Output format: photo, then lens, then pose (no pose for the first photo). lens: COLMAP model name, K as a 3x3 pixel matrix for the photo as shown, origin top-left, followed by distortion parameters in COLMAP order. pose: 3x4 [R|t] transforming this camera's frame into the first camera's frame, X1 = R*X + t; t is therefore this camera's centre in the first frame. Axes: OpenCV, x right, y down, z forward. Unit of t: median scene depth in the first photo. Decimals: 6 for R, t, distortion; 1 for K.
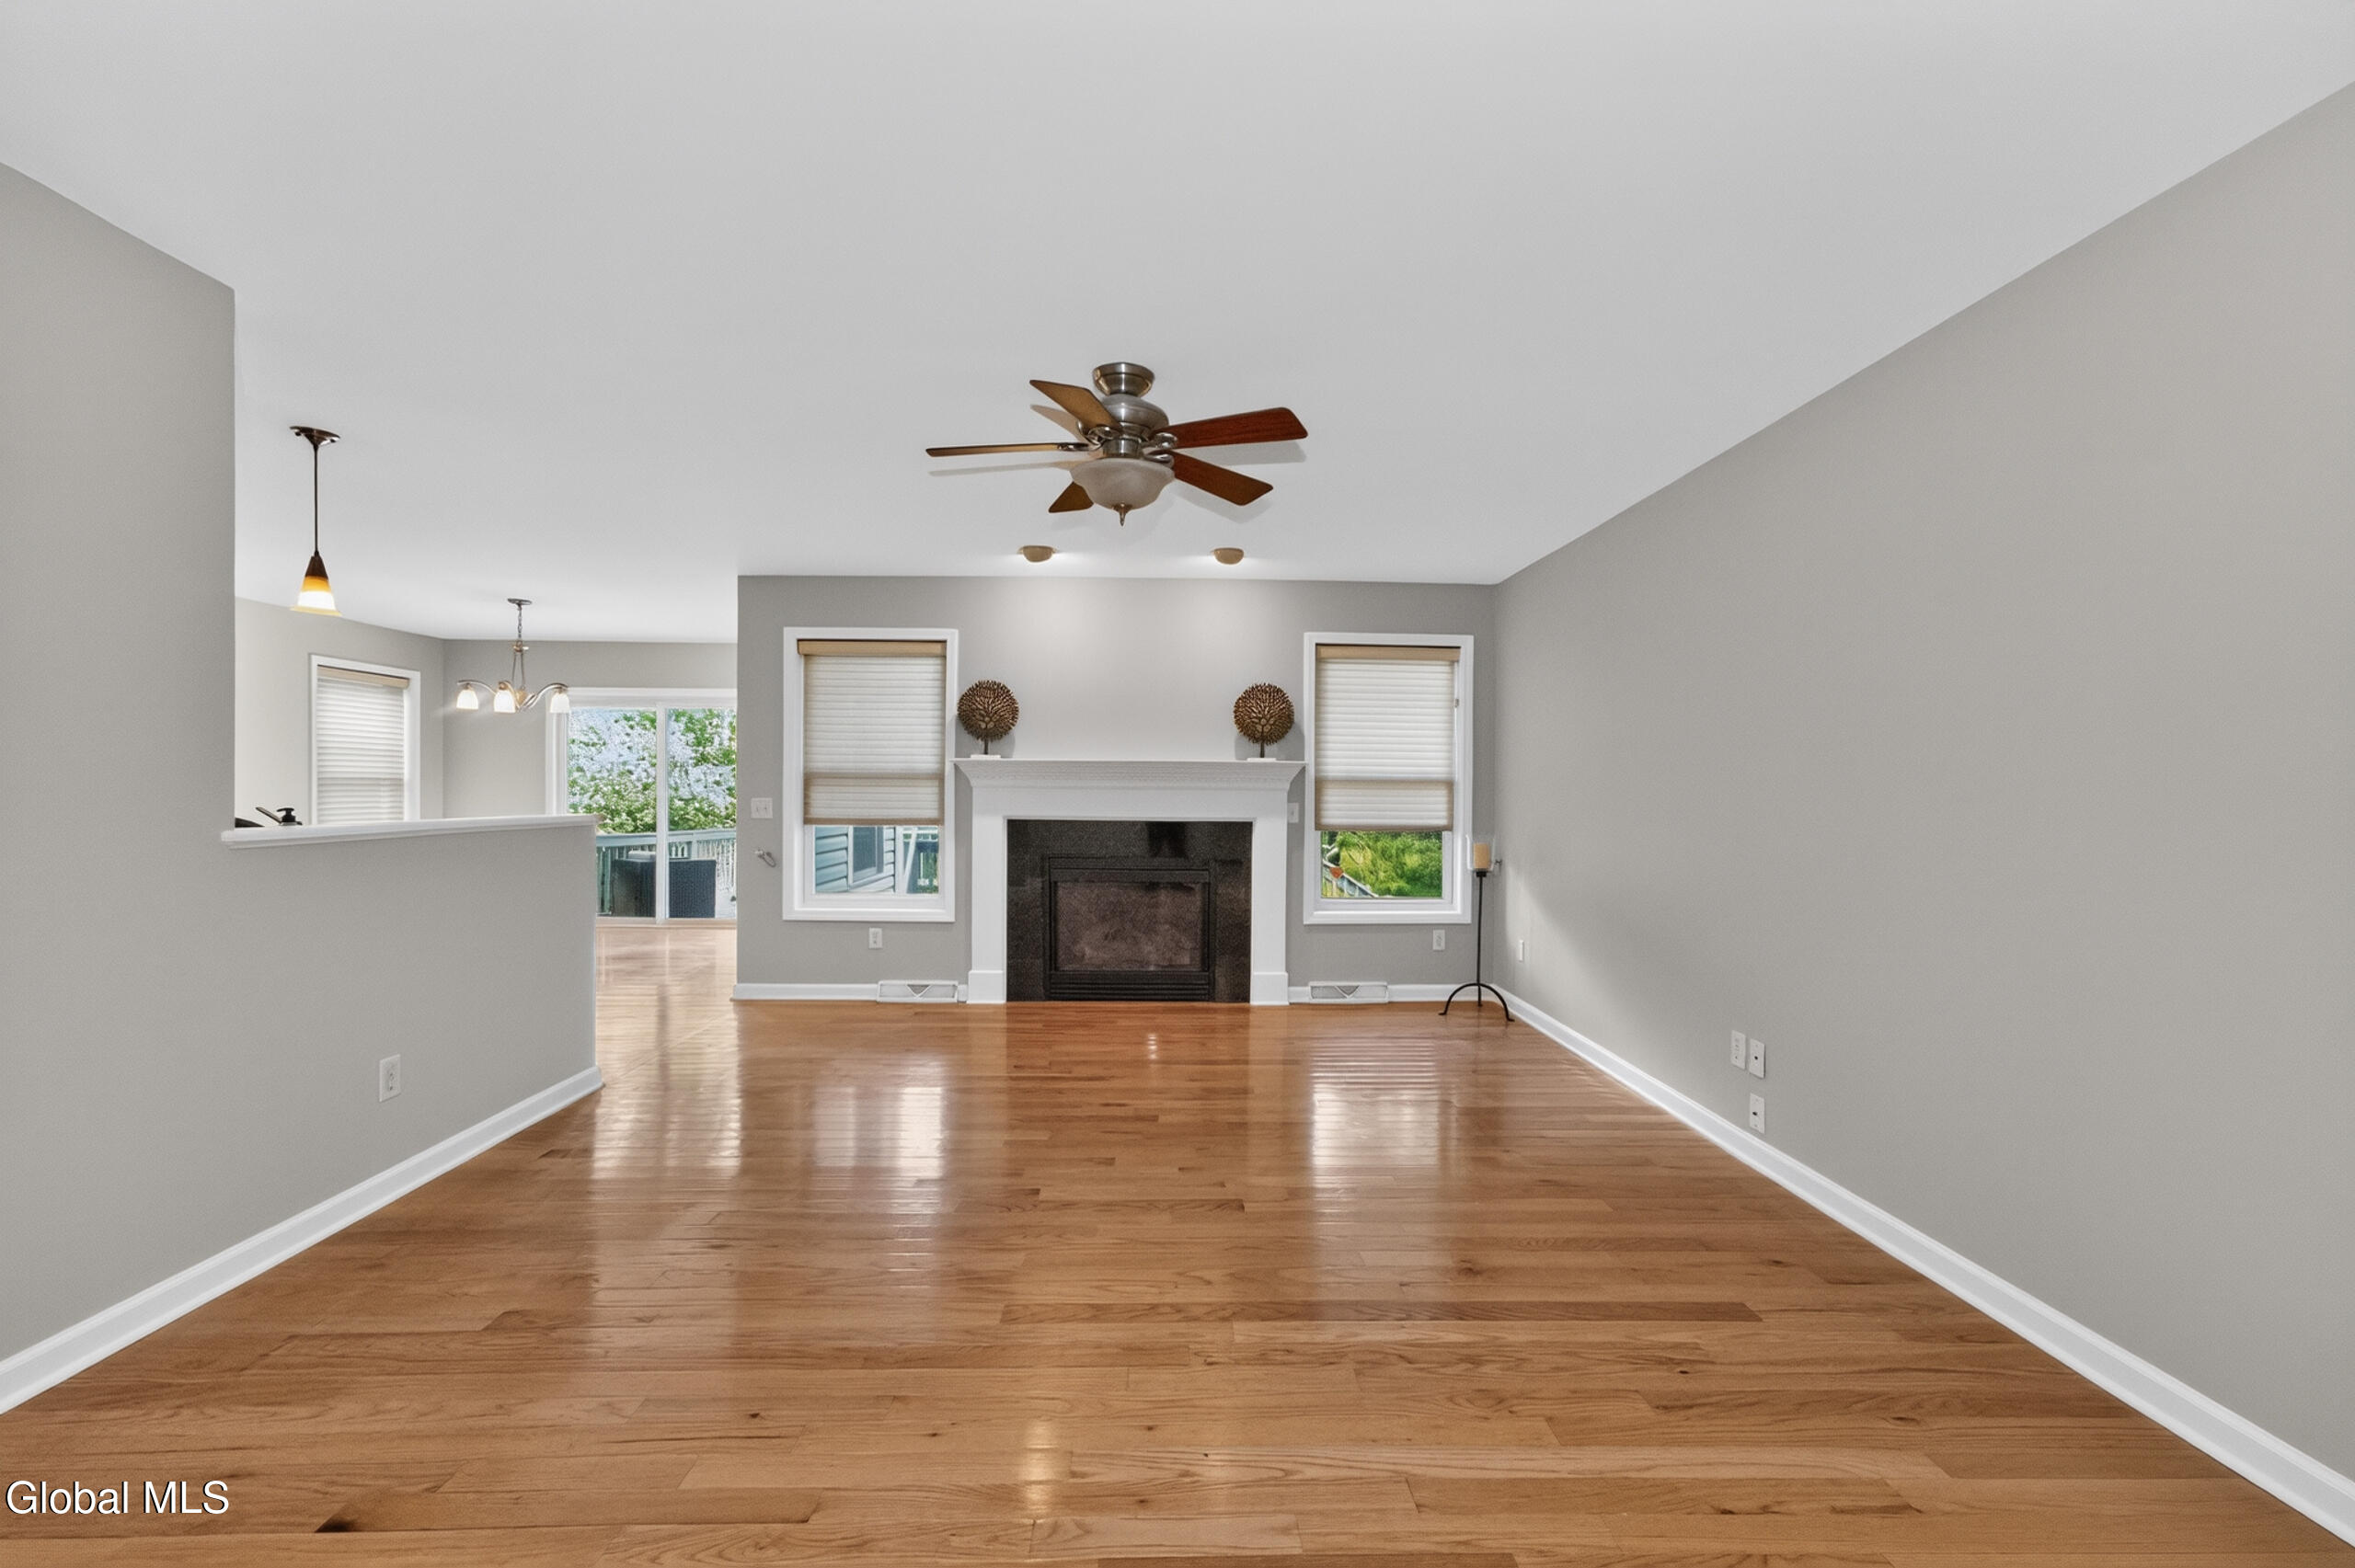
lens RADIAL K [[958.9, 0, 1164.7], [0, 958.9, 772.5], [0, 0, 1]] dist [-0.001354, 0.000263]
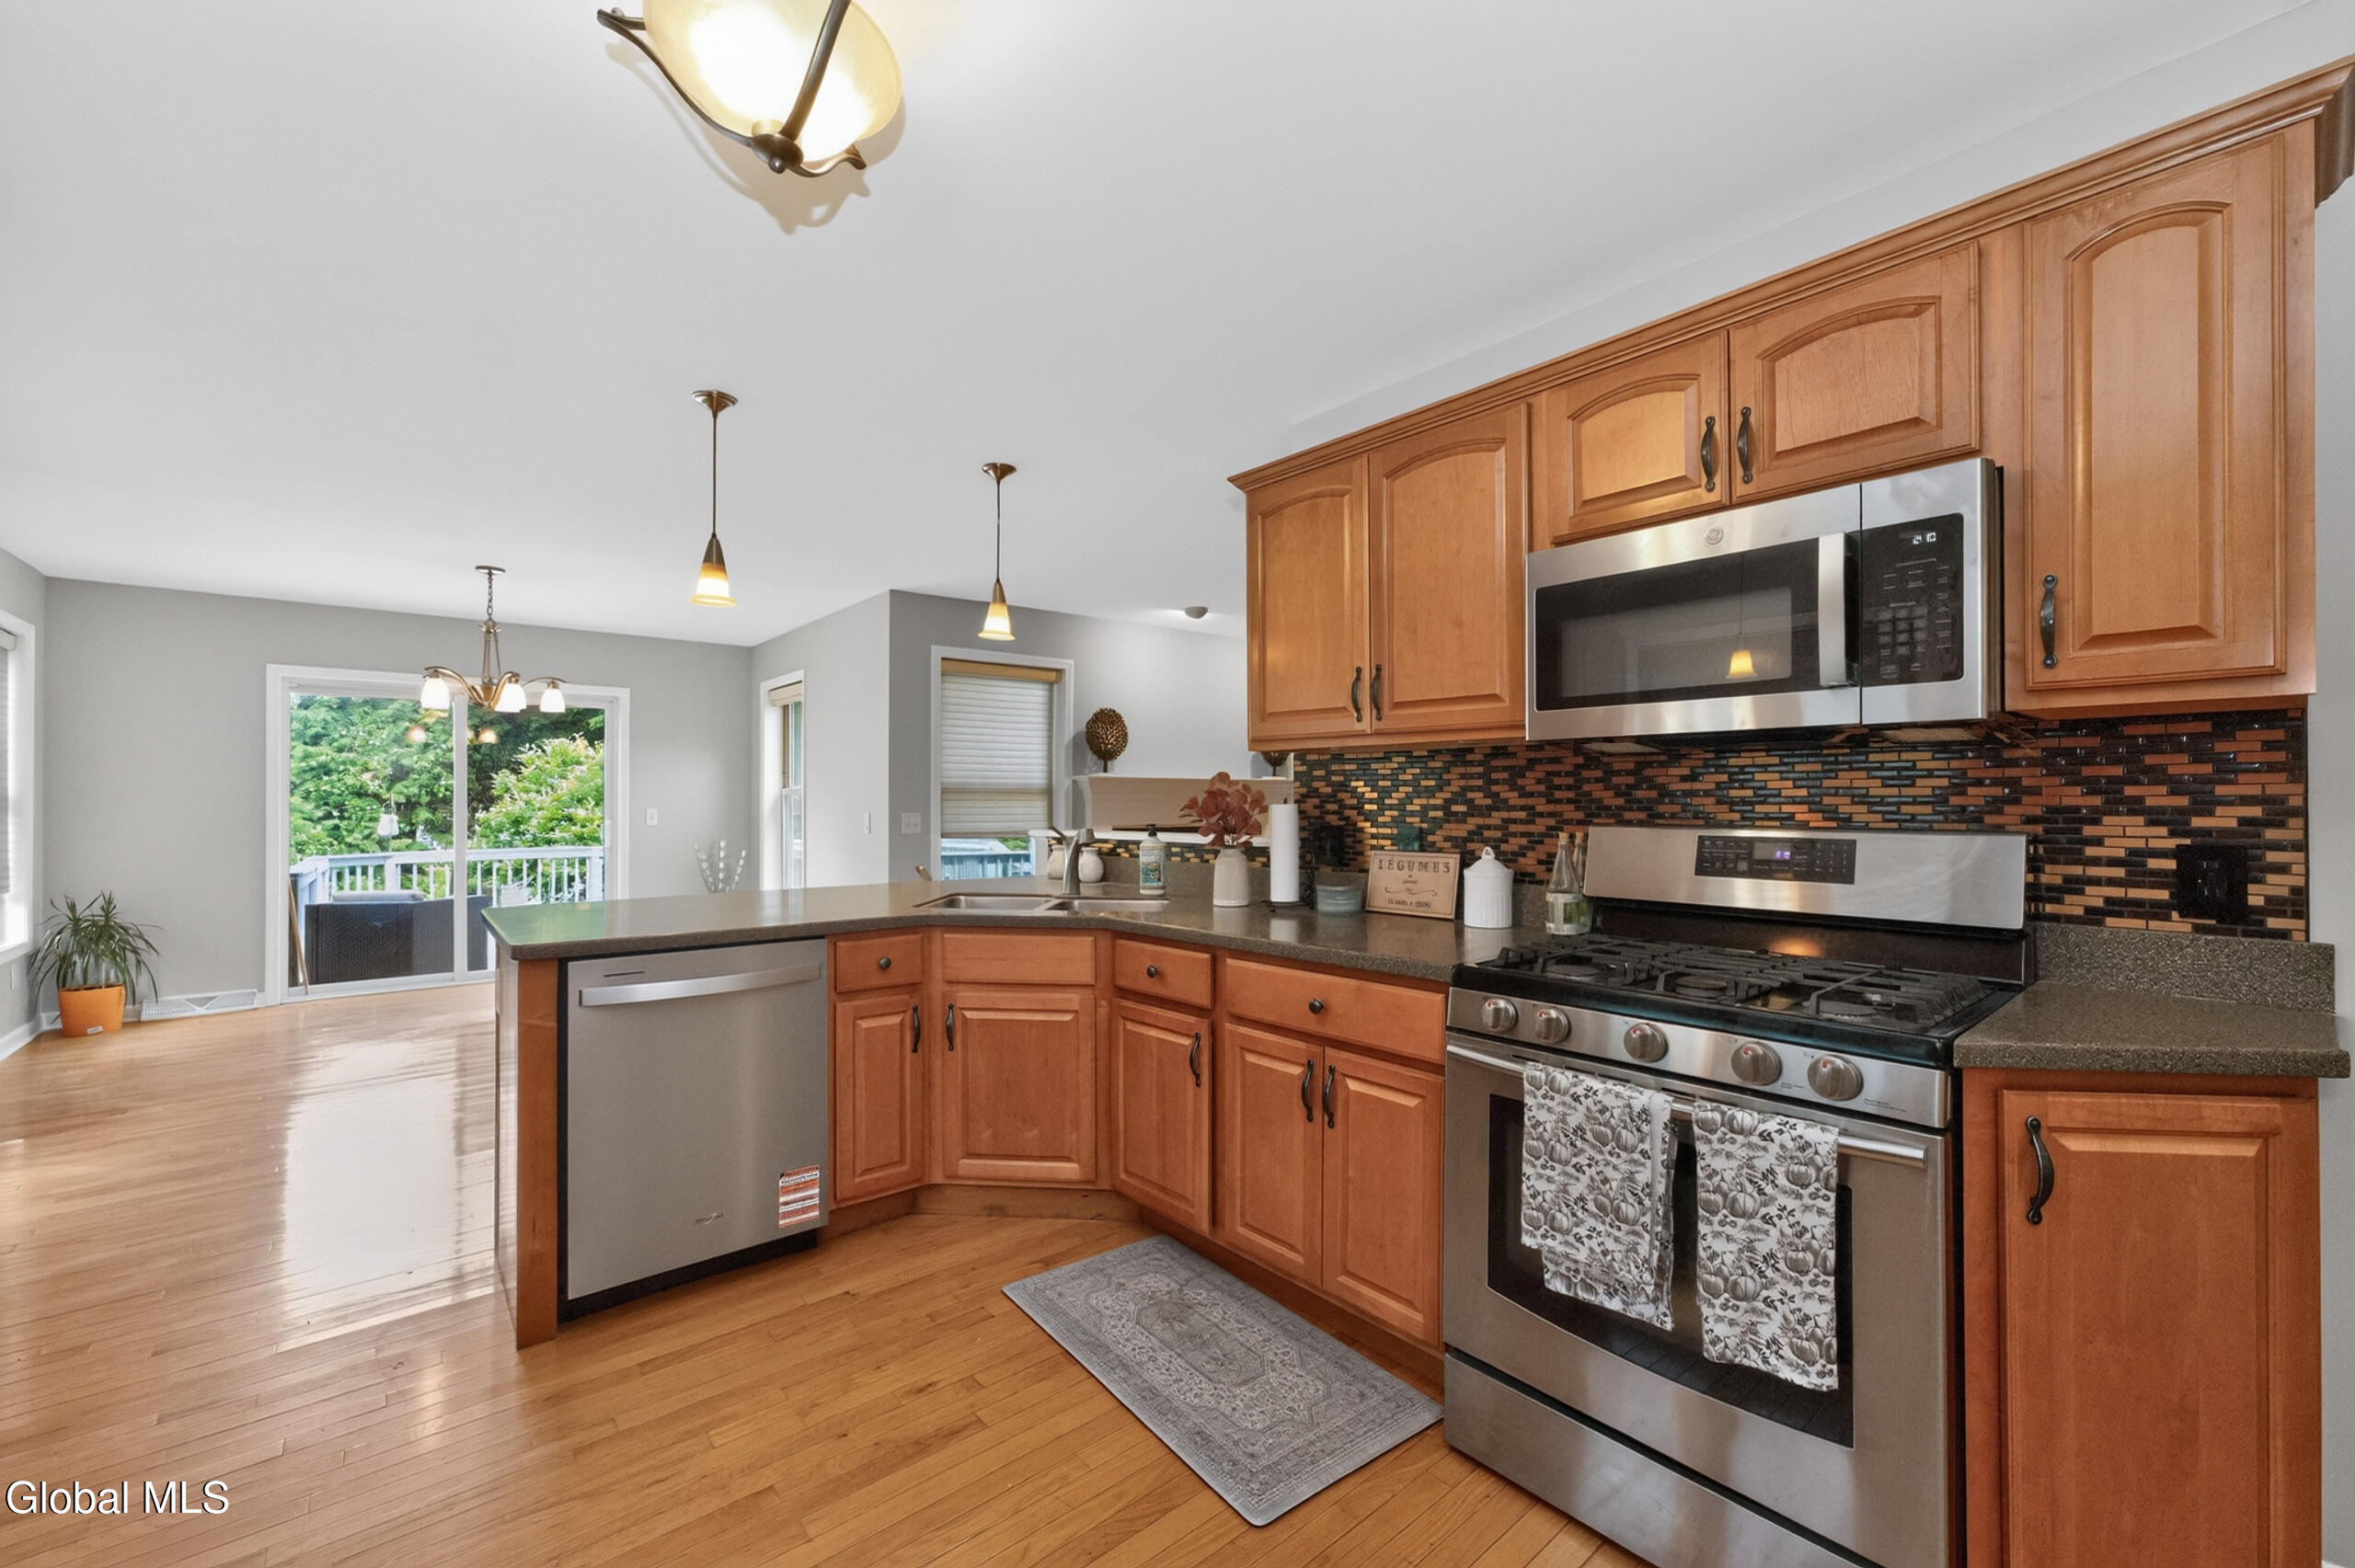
lens RADIAL K [[950.5, 0, 1177.5], [0, 950.5, 784.0], [0, 0, 1]] dist [-0.000025, 0.000038]
pose [[0.786553, 0.000789, 0.617522, -0.802016], [-0.001228, 0.999999, 0.000286, -0.004778], [-0.617522, -0.000984, 0.786553, 0.050463]]
